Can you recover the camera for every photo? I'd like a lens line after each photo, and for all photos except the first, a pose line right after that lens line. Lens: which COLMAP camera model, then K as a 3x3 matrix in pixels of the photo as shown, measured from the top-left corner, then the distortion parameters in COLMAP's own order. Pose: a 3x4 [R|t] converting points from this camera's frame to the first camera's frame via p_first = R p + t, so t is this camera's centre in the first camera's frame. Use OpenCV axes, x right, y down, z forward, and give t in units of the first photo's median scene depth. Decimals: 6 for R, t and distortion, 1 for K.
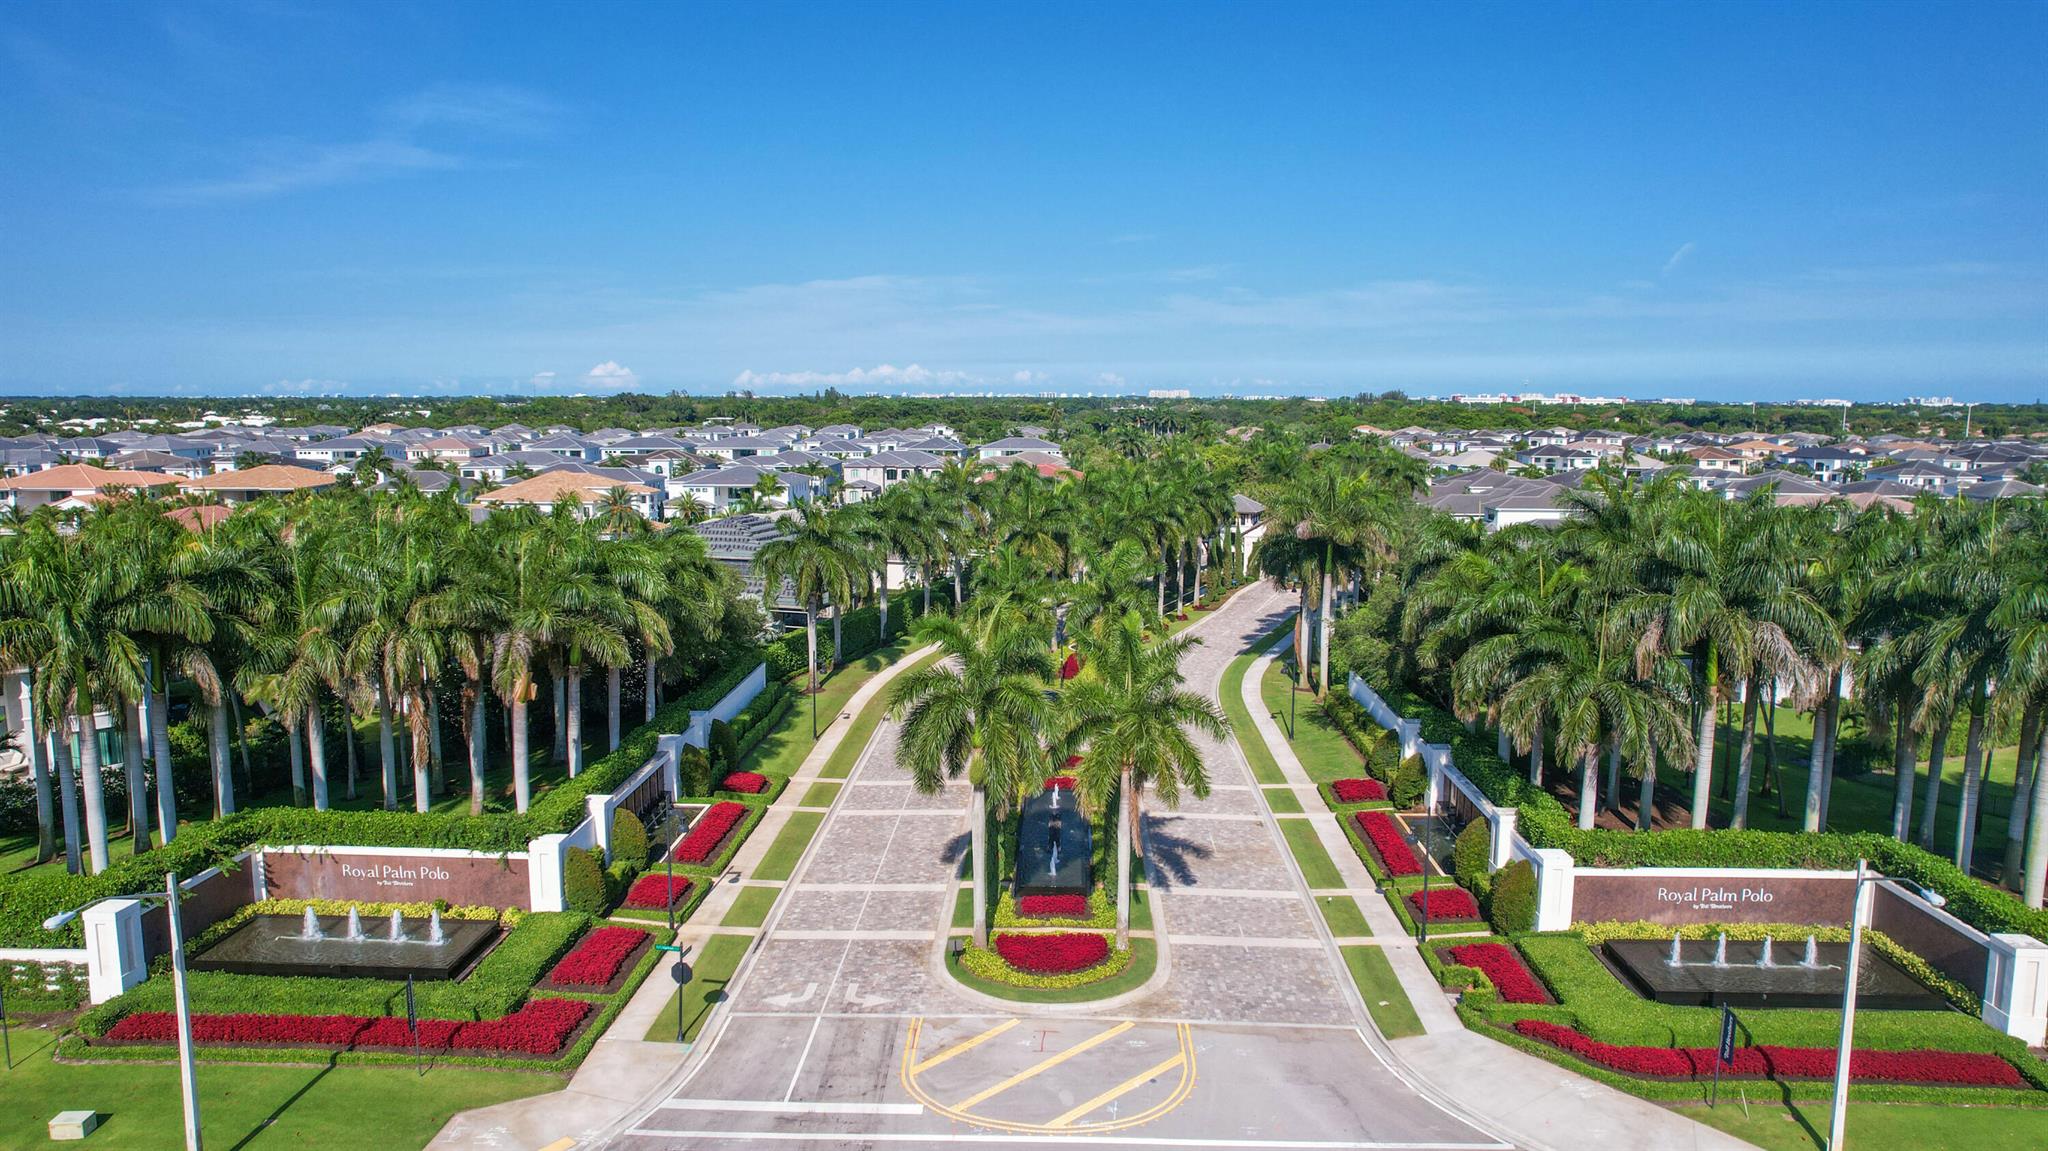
lens RADIAL K [[1278.2, 0, 1016.7], [0, 1278.2, 577.1], [0, 0, 1]] dist [-0.048254, 0.019325]
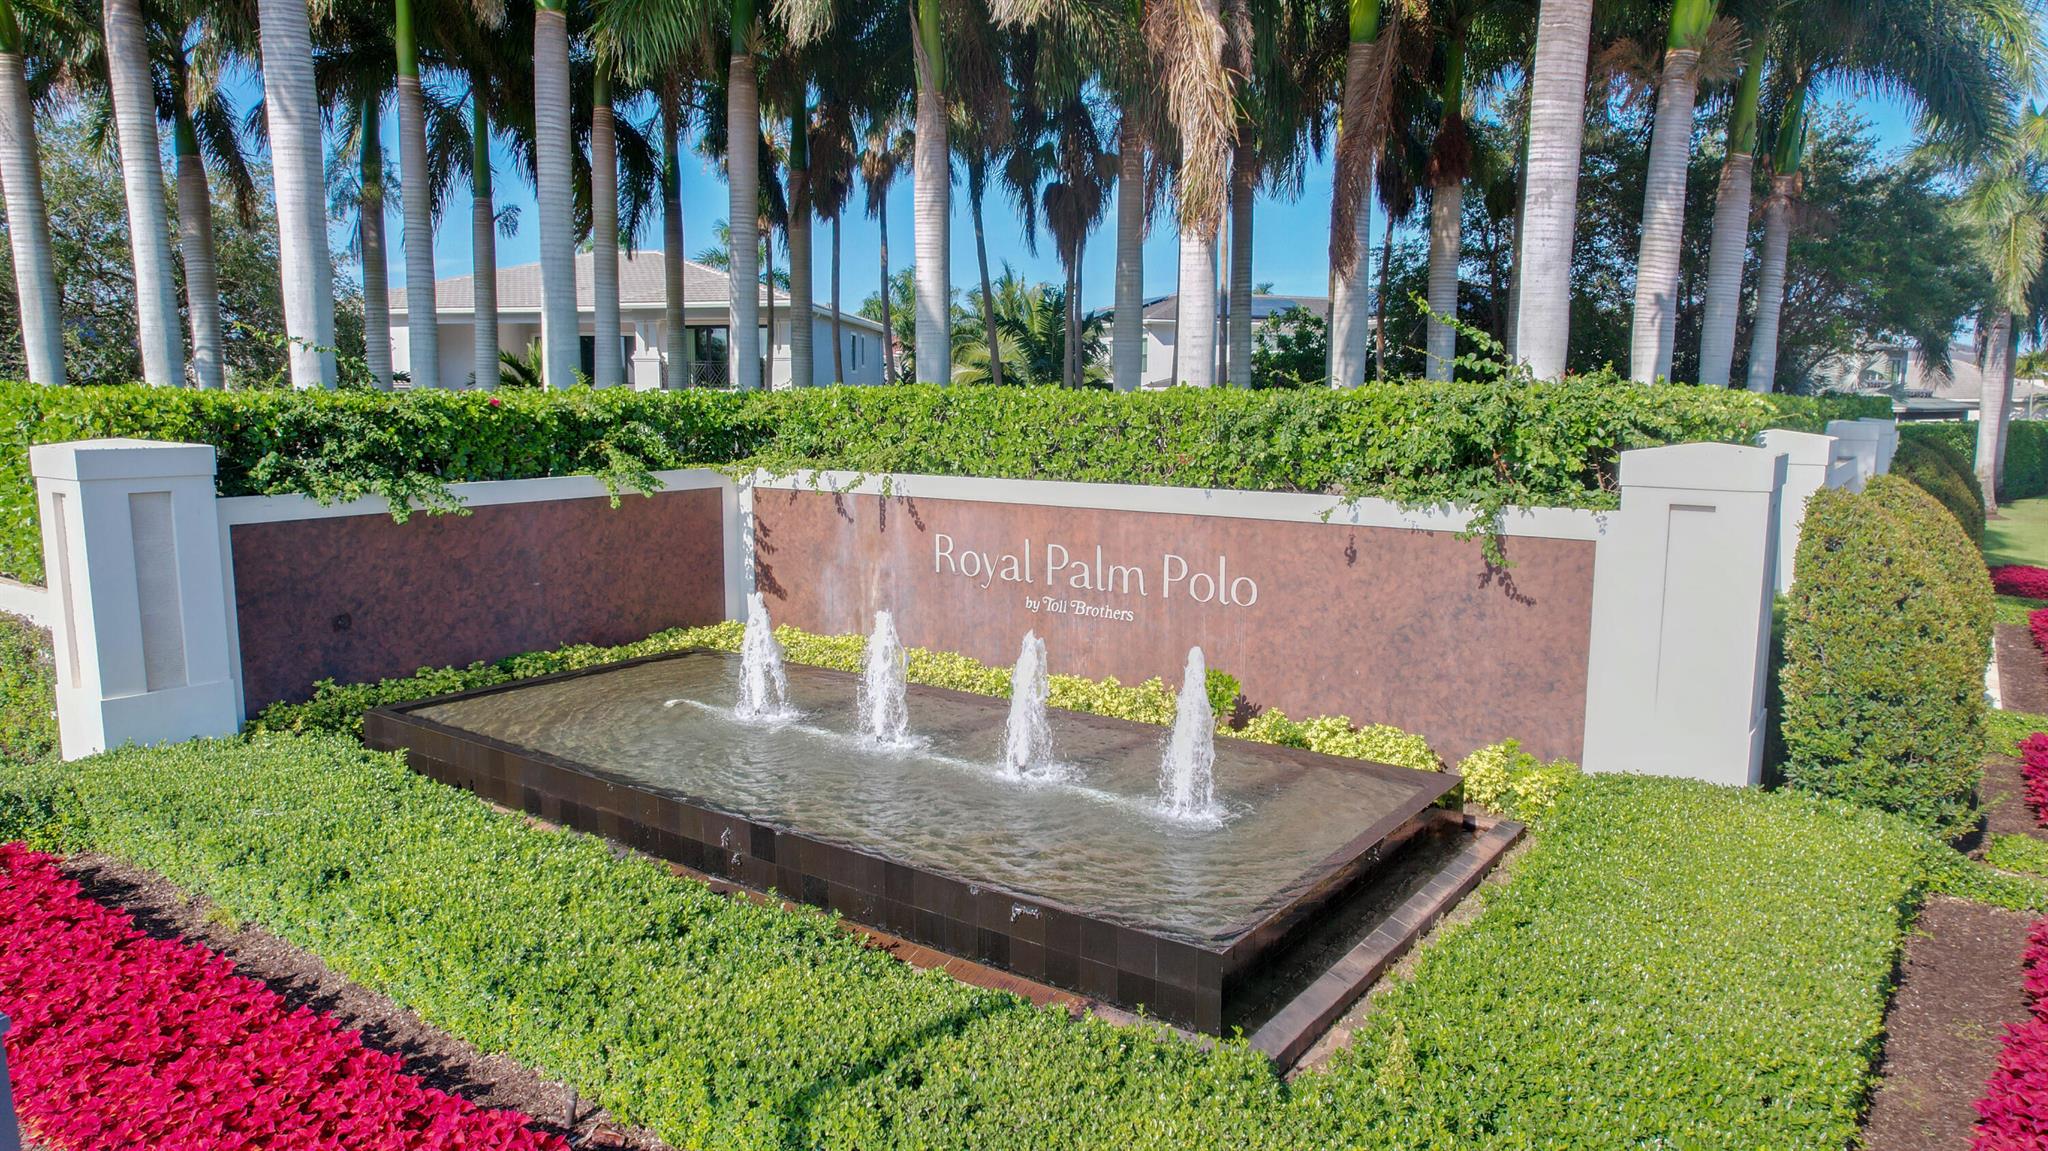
lens RADIAL K [[1278.2, 0, 1020.9], [0, 1278.2, 587.1], [0, 0, 1]] dist [-0.048254, 0.019325]
pose [[0.823499, 0.079763, -0.561683, -0.353423], [-0.077722, 0.996594, 0.027574, 0.239416], [0.561969, 0.020947, 0.826893, 0.780432]]
